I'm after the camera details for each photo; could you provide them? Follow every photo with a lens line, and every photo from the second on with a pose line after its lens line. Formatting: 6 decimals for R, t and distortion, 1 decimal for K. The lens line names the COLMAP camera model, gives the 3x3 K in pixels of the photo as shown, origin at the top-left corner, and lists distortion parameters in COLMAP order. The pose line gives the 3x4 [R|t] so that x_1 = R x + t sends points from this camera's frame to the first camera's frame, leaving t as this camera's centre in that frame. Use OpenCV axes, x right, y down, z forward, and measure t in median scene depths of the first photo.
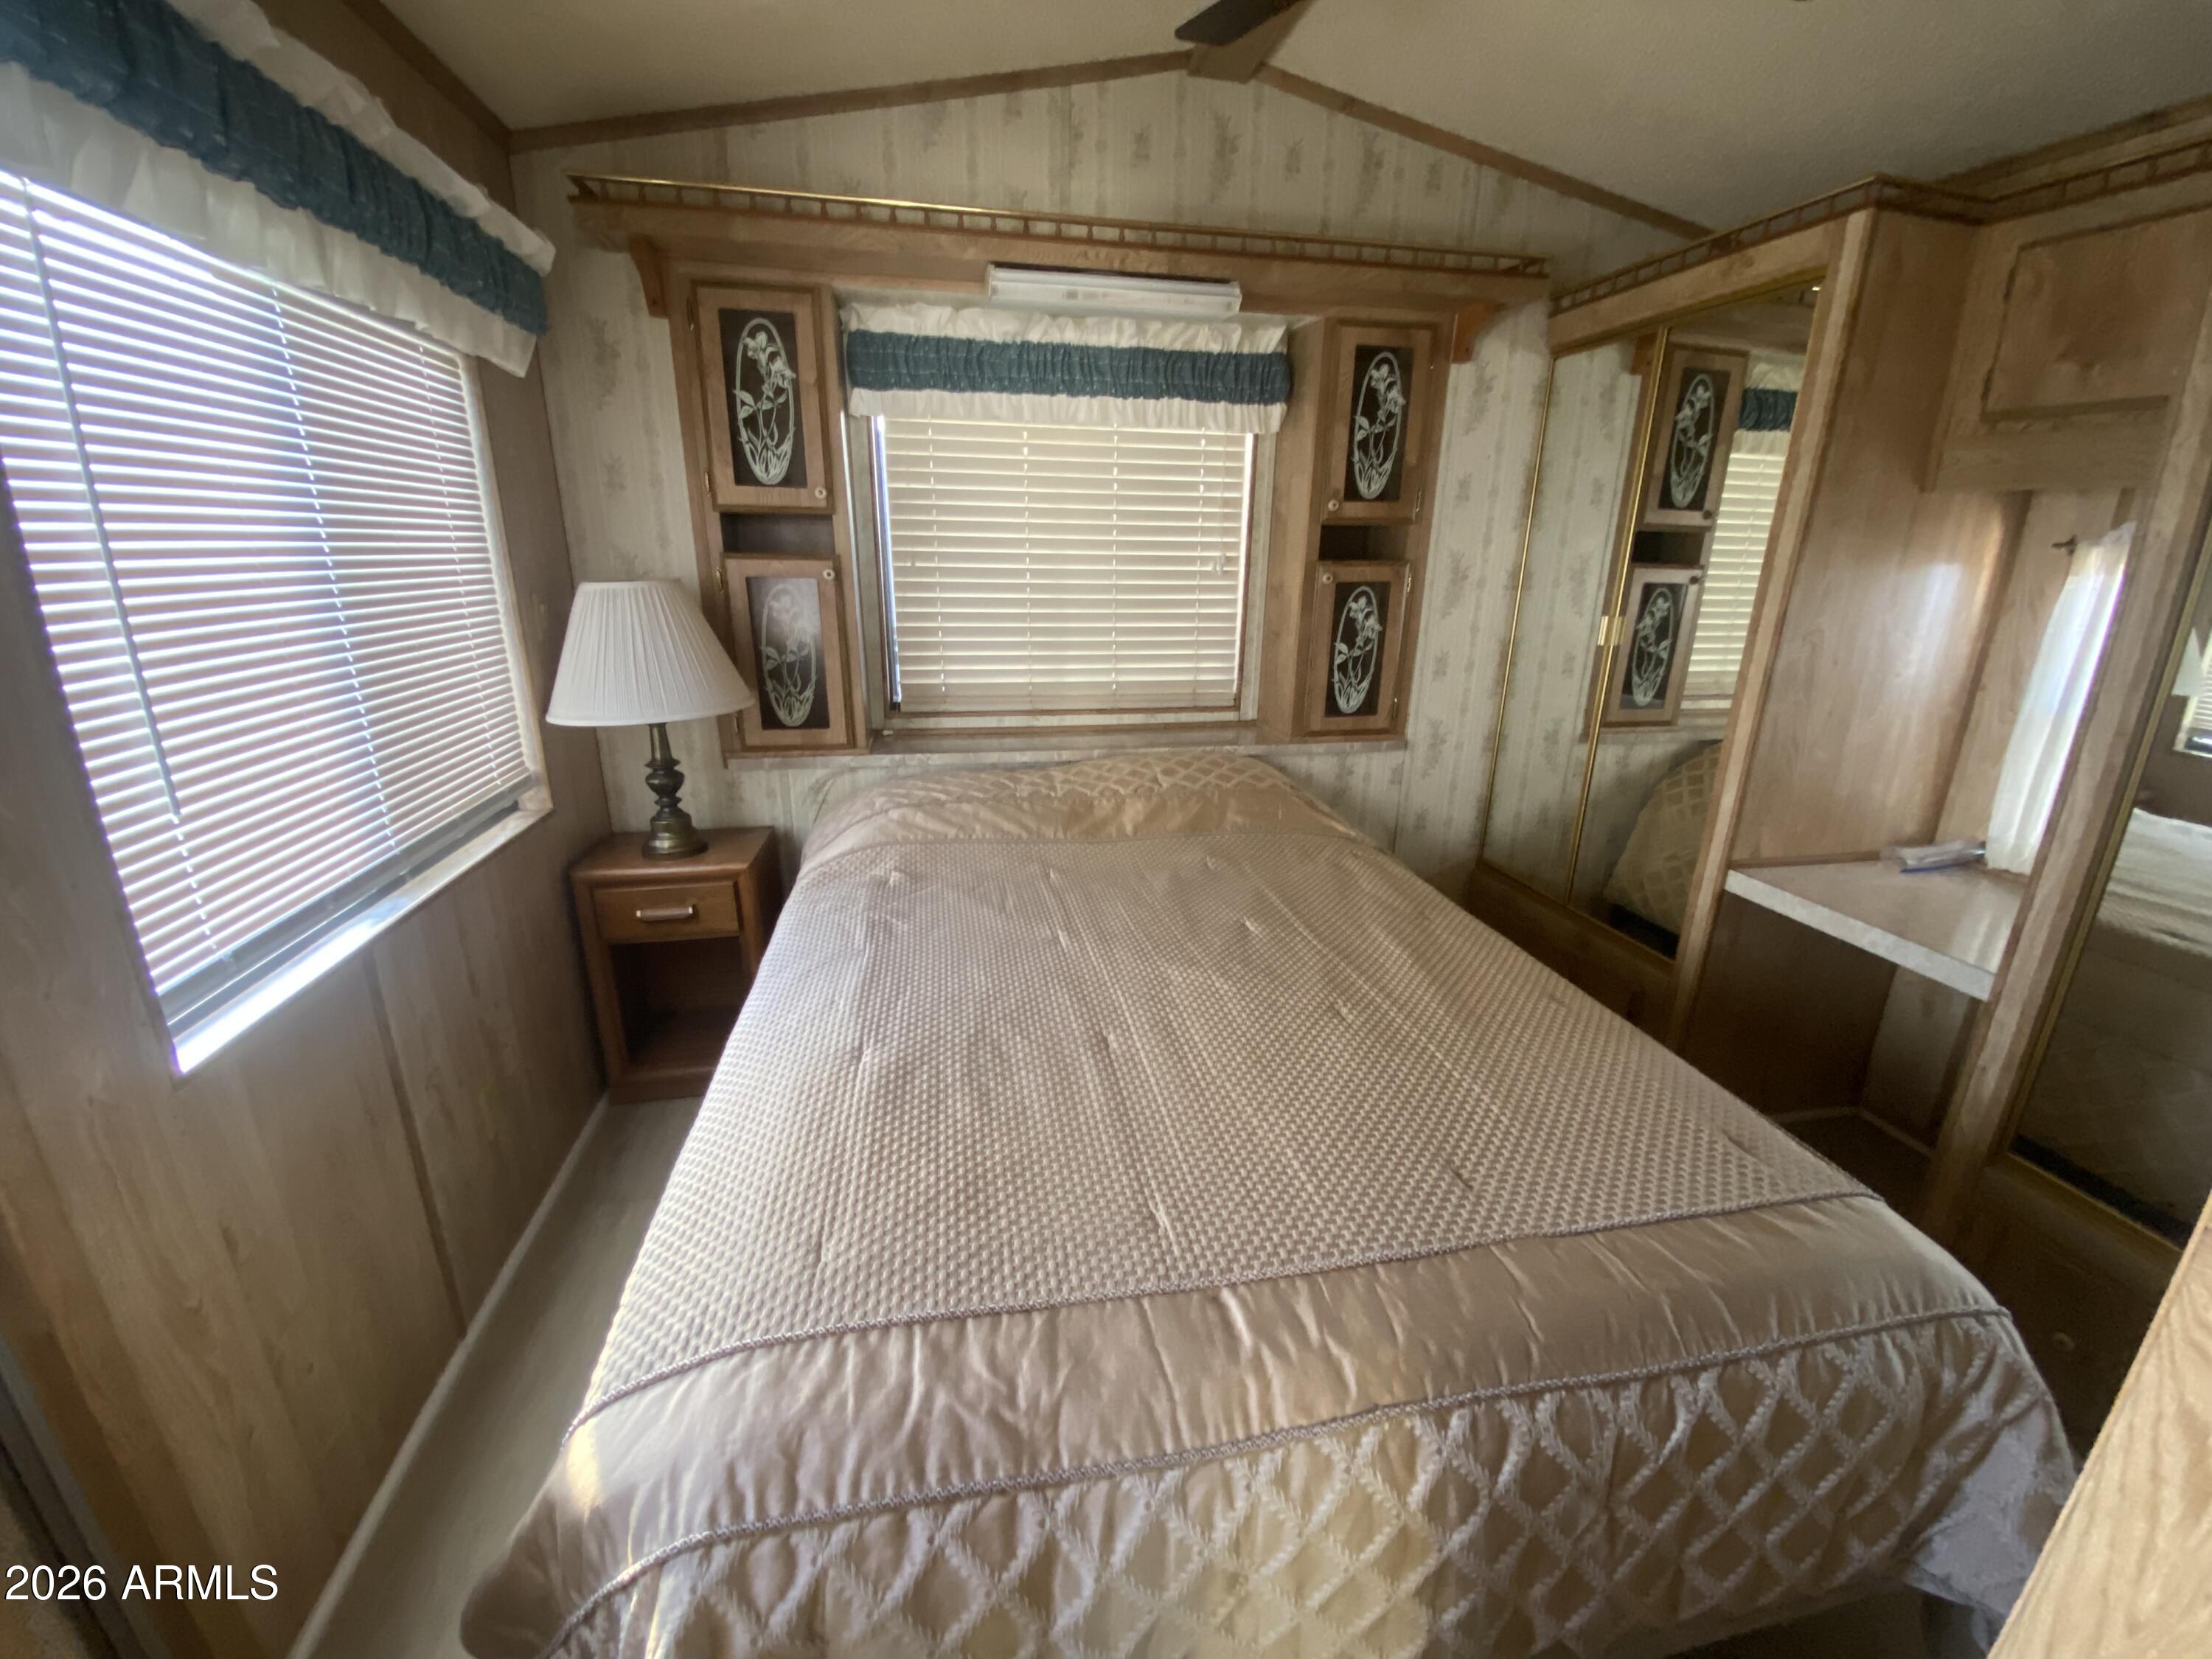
lens RADIAL K [[894.0, 0, 1106.0], [0, 894.0, 829.5], [0, 0, 1]] dist [0.017953, -0.019539]
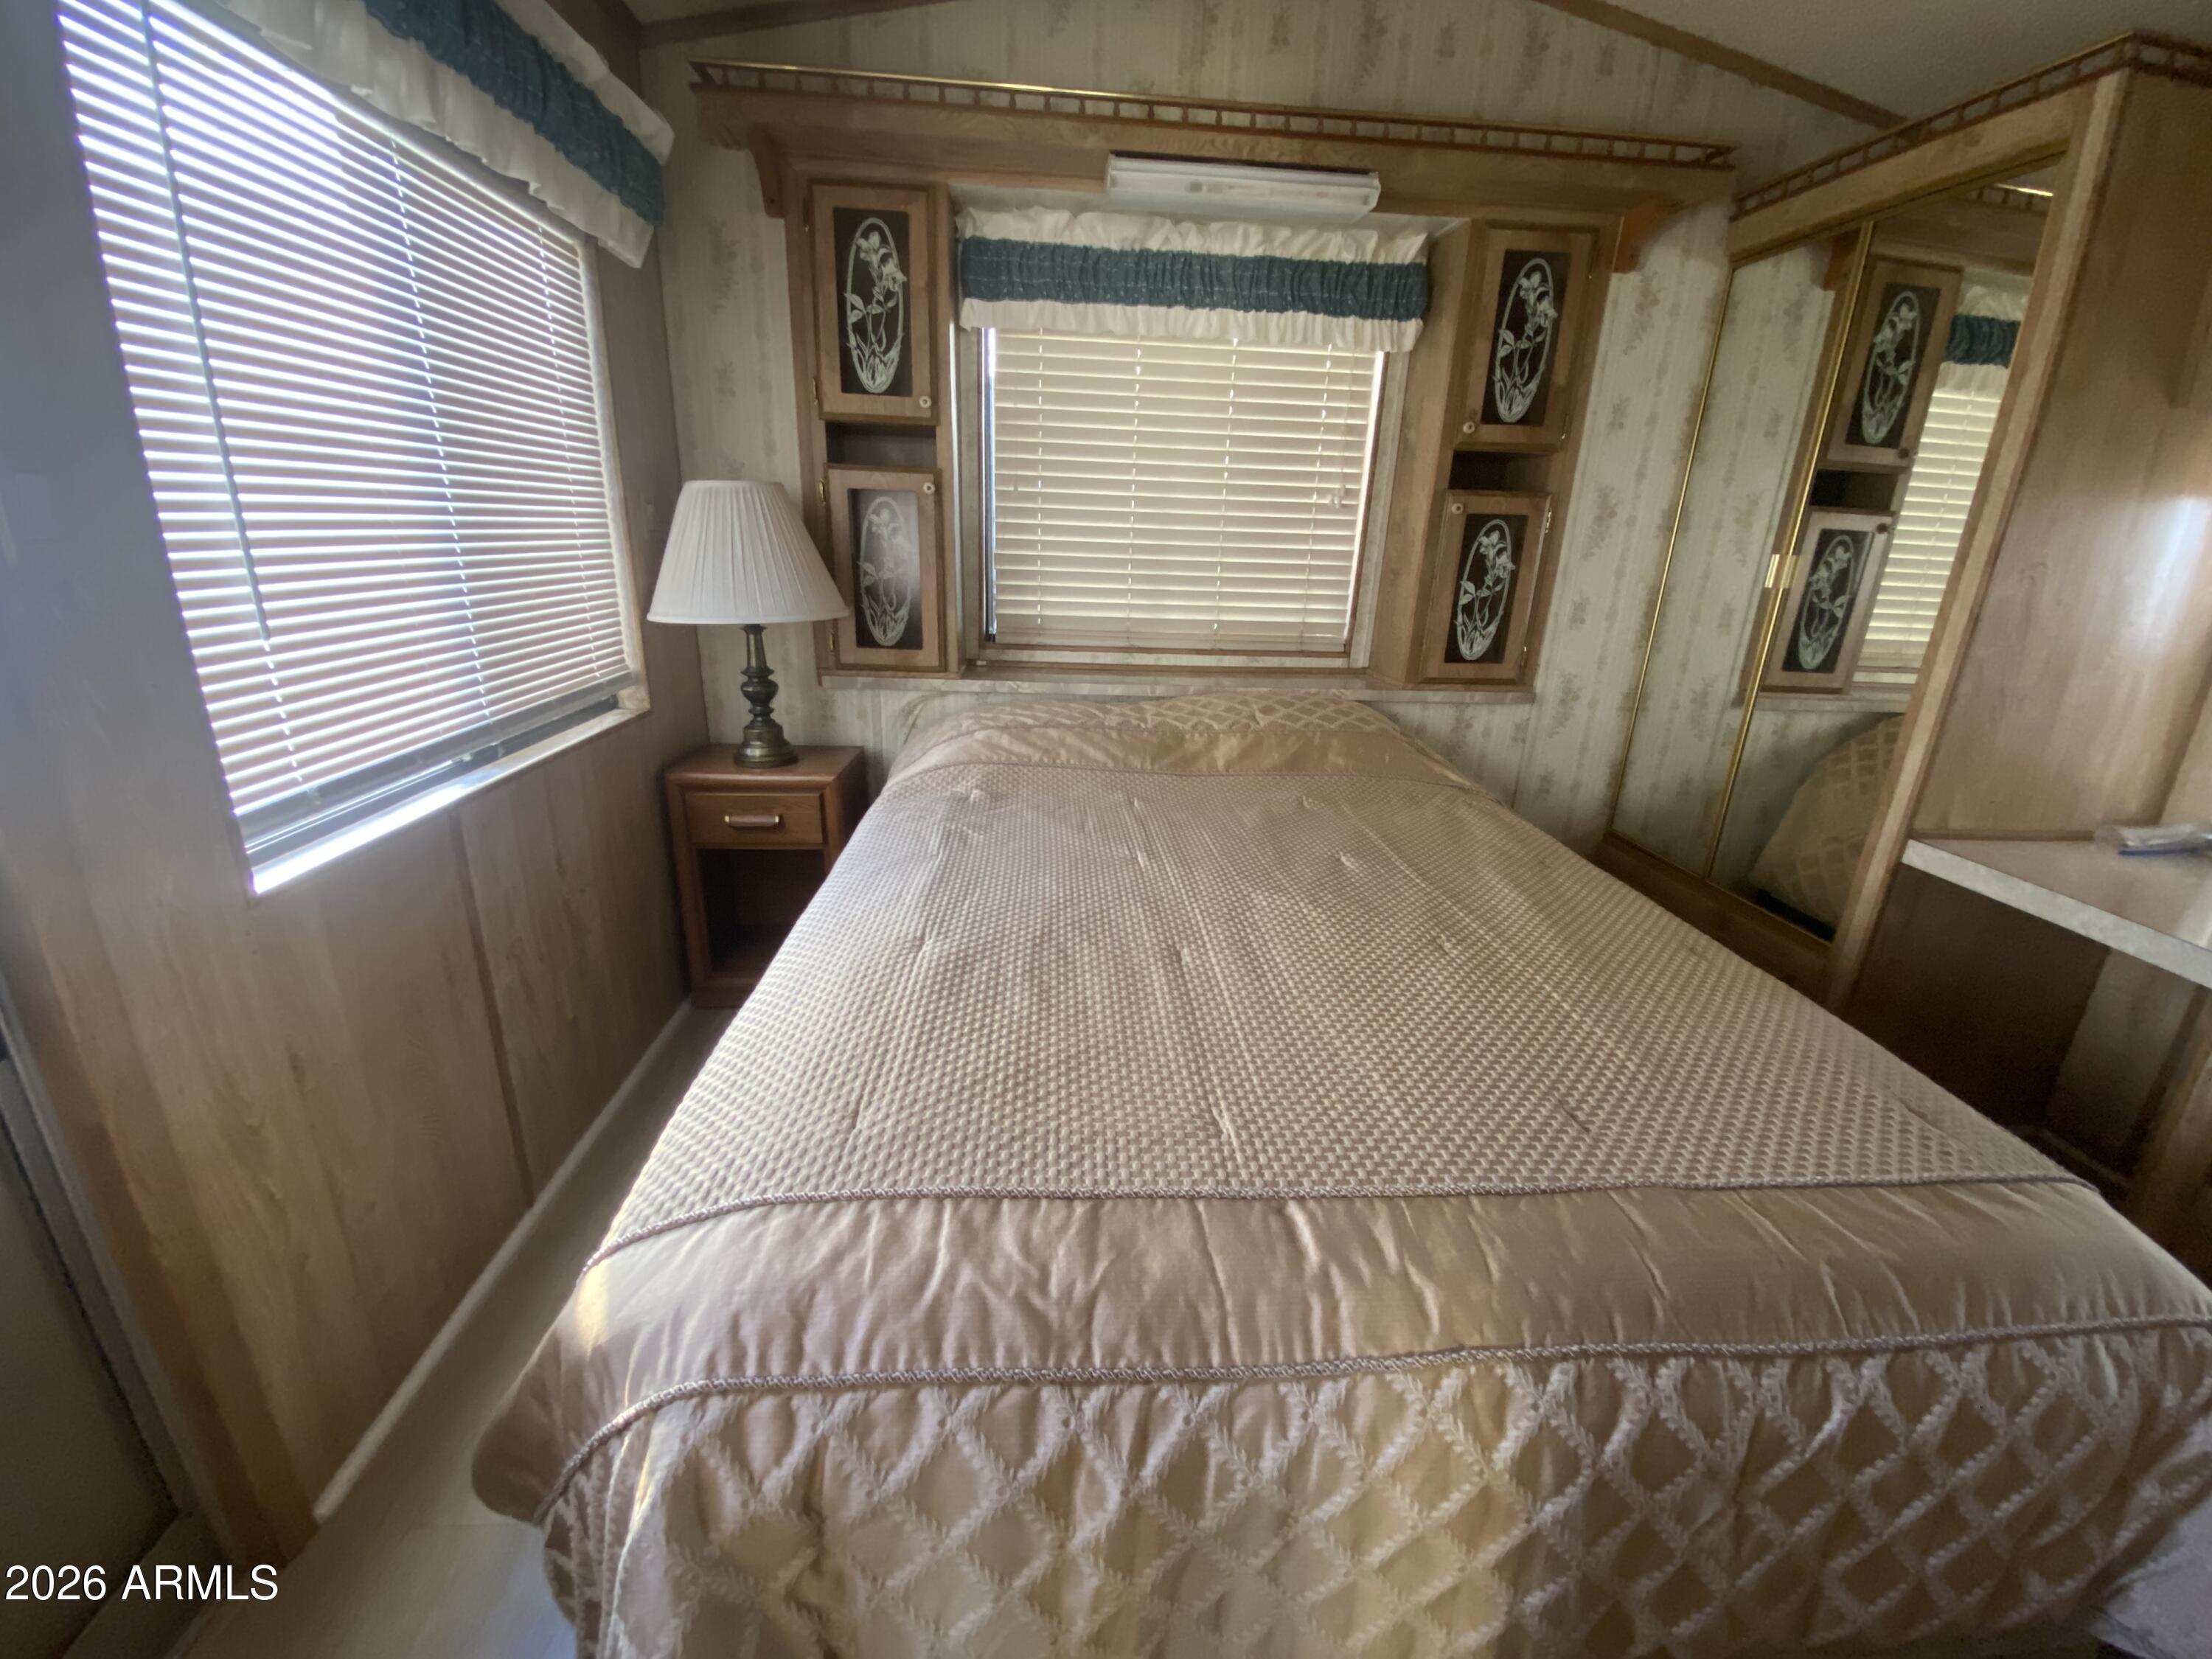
lens RADIAL K [[894.0, 0, 1106.0], [0, 894.0, 829.5], [0, 0, 1]] dist [0.017953, -0.019539]
pose [[0.992422, 0.060192, -0.107124, 0.009556], [-0.058173, 0.998067, 0.021881, 0.056310], [0.108233, -0.015483, 0.994005, 0.044091]]
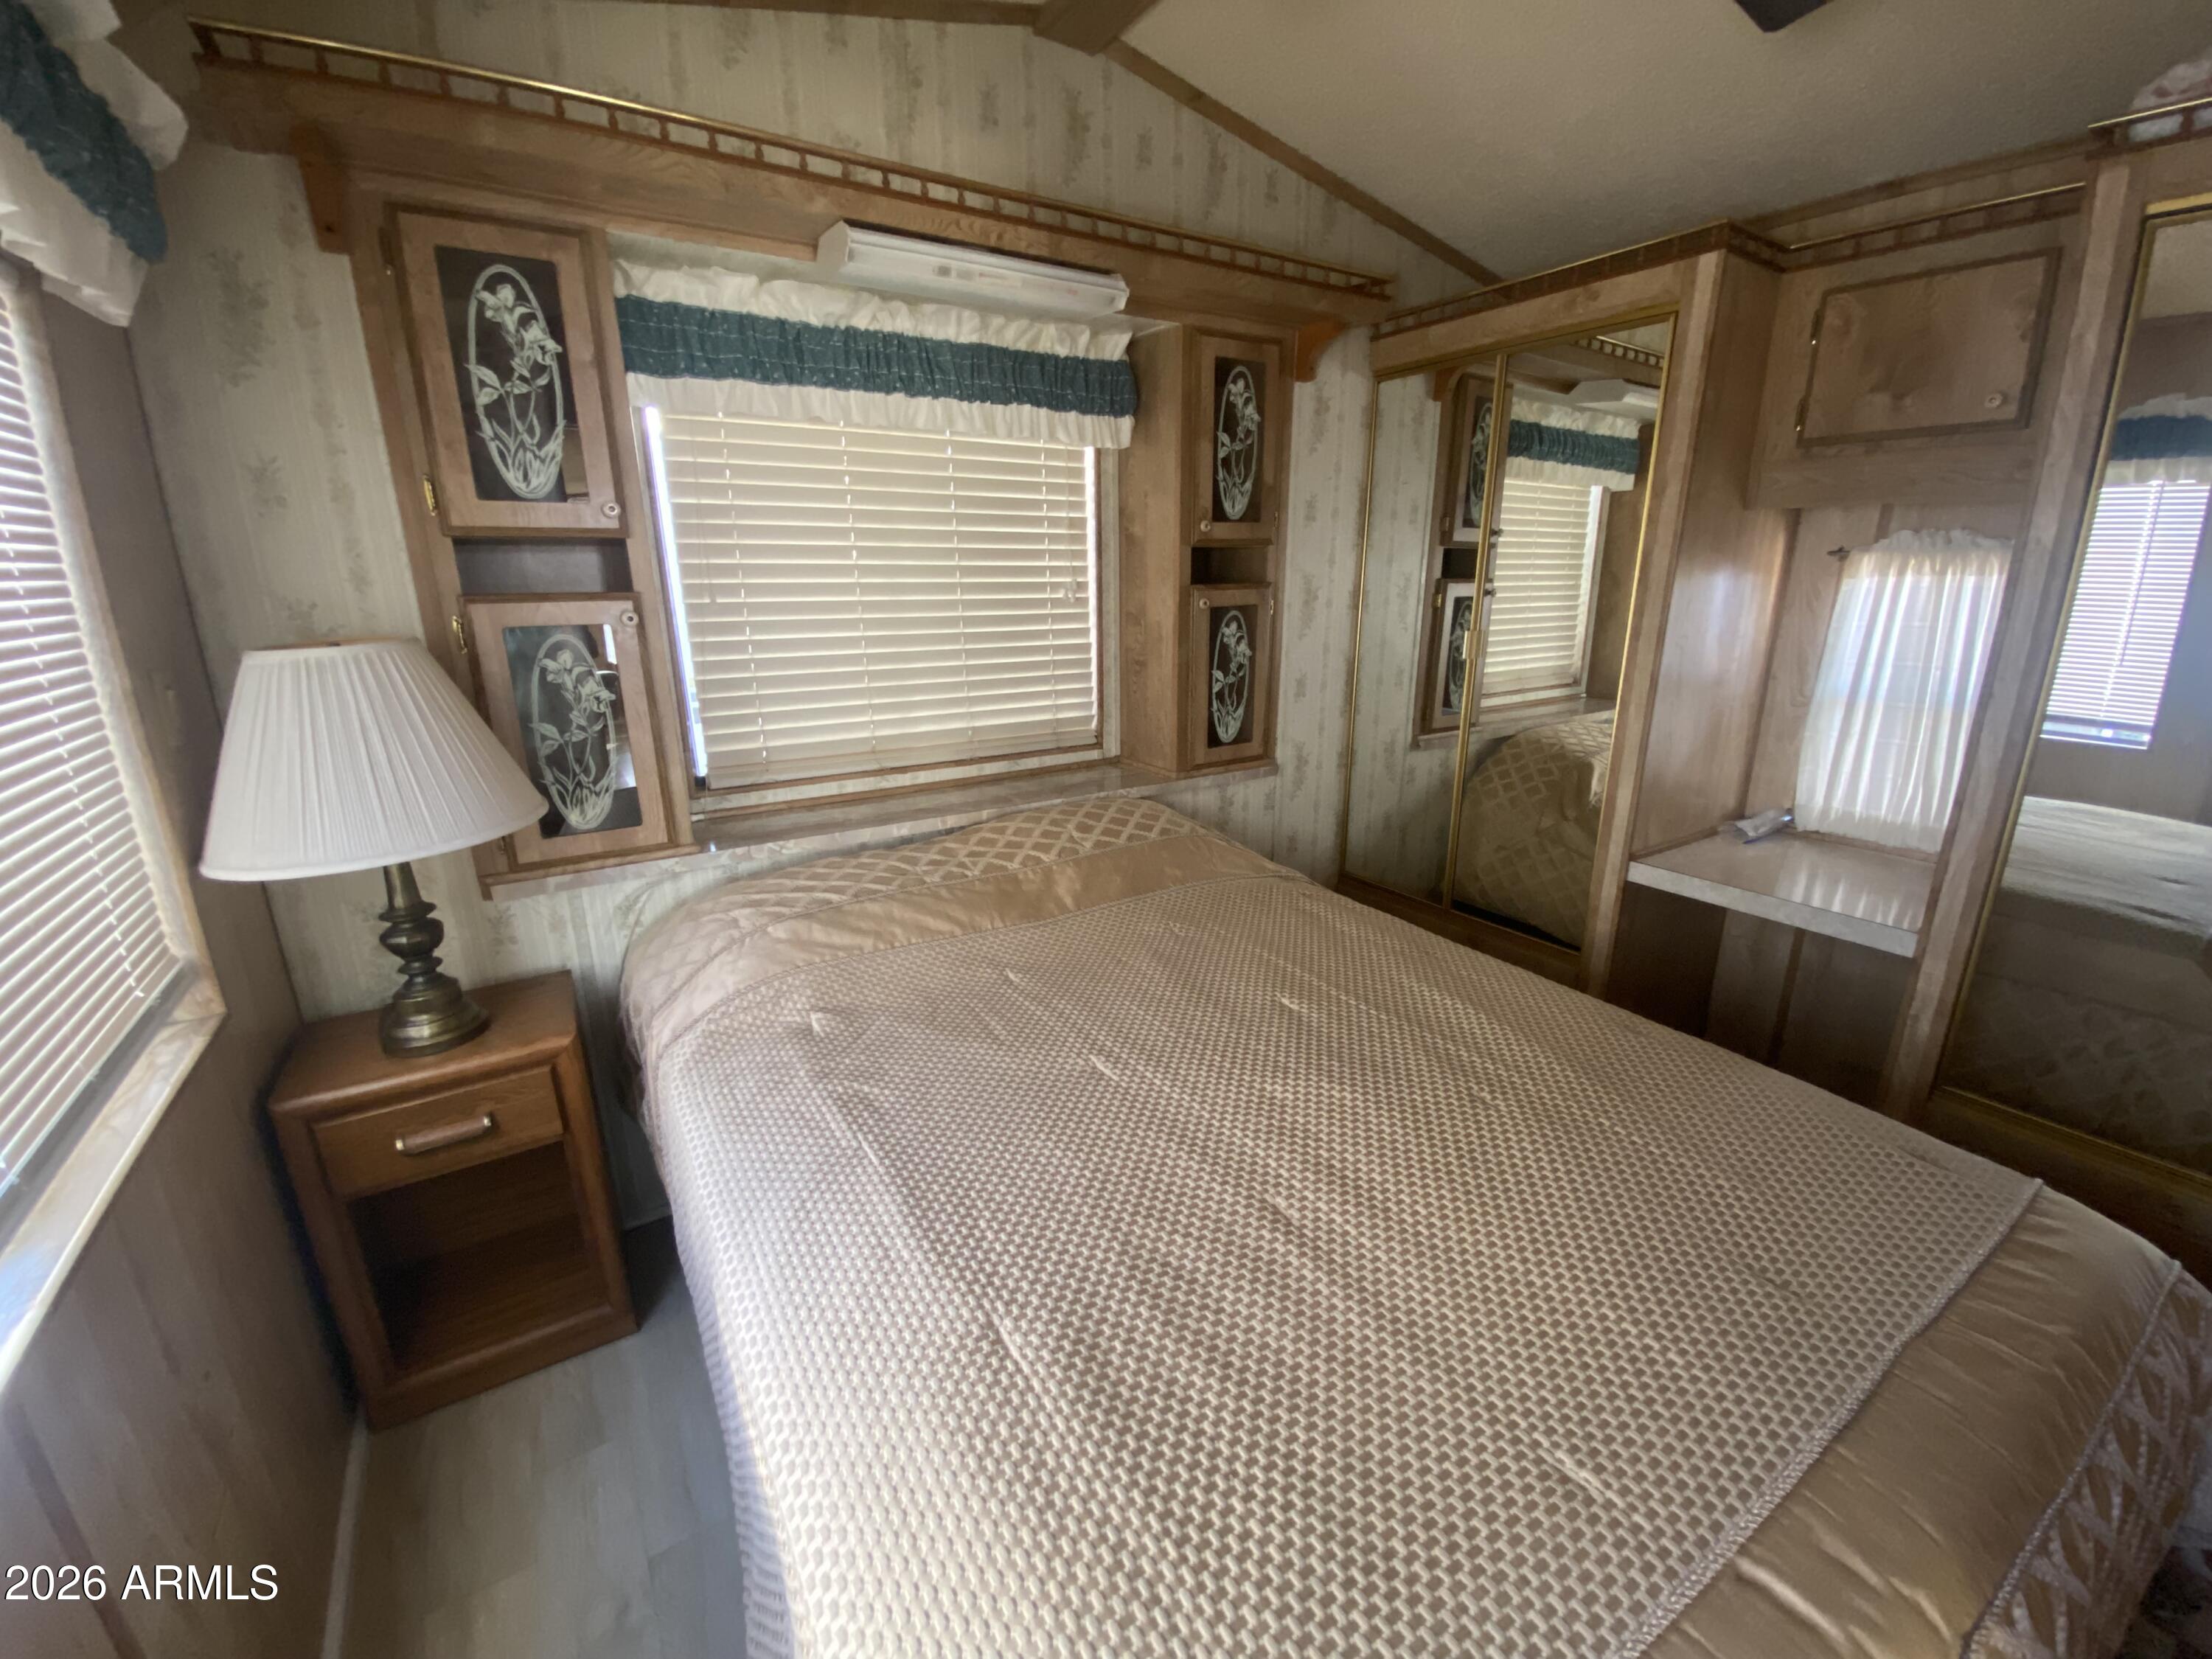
lens RADIAL K [[892.1, 0, 1108.2], [0, 892.1, 828.3], [0, 0, 1]] dist [0.017751, -0.019717]
pose [[0.932112, -0.119400, 0.341921, -0.223903], [0.127514, 0.991836, -0.001263, -0.066549], [-0.338979, 0.044777, 0.939728, 0.191414]]
